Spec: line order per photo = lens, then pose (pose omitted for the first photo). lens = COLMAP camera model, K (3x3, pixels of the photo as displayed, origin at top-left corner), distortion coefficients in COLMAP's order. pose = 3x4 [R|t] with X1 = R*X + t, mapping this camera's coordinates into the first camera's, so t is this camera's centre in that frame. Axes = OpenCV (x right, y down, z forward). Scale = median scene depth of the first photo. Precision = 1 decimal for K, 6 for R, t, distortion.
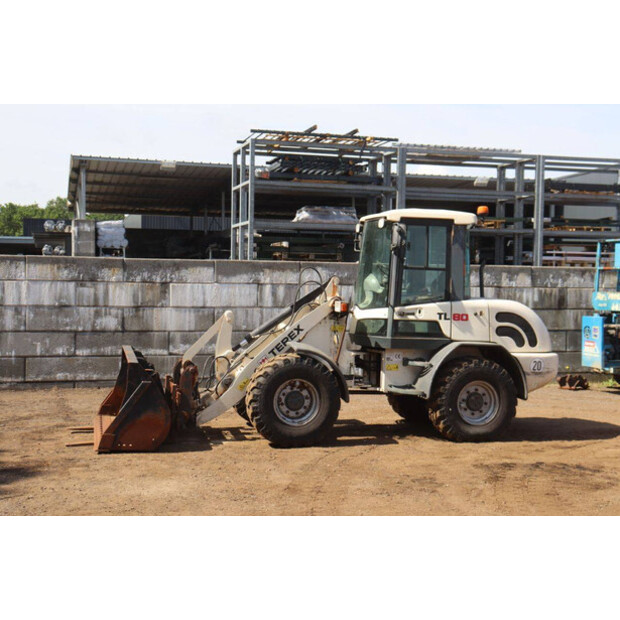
lens RADIAL K [[883.4, 0, 310.0], [0, 883.4, 310.0], [0, 0, 1]] dist [0.105855, -0.023425]
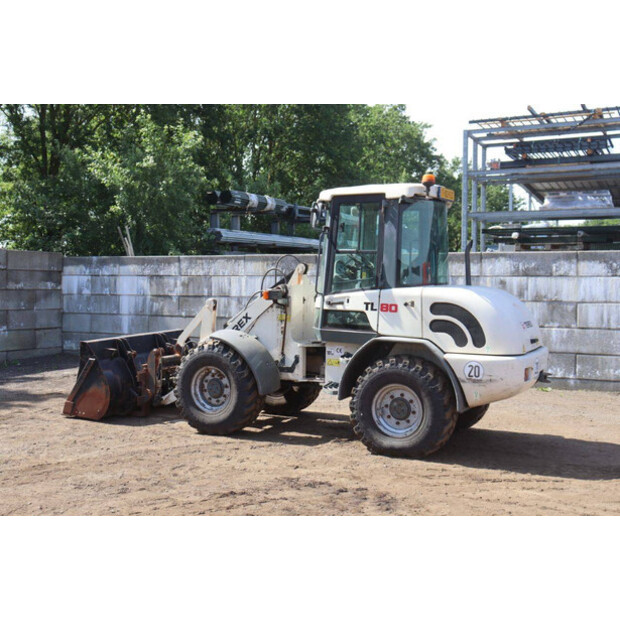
lens RADIAL K [[762.4, 0, 310.0], [0, 762.4, 310.0], [0, 0, 1]] dist [0.012281, 0.055837]
pose [[0.752052, 0.015889, -0.658913, 0.416431], [-0.014803, 0.999864, 0.007215, 0.004224], [0.658938, 0.004328, 0.752185, 0.281363]]
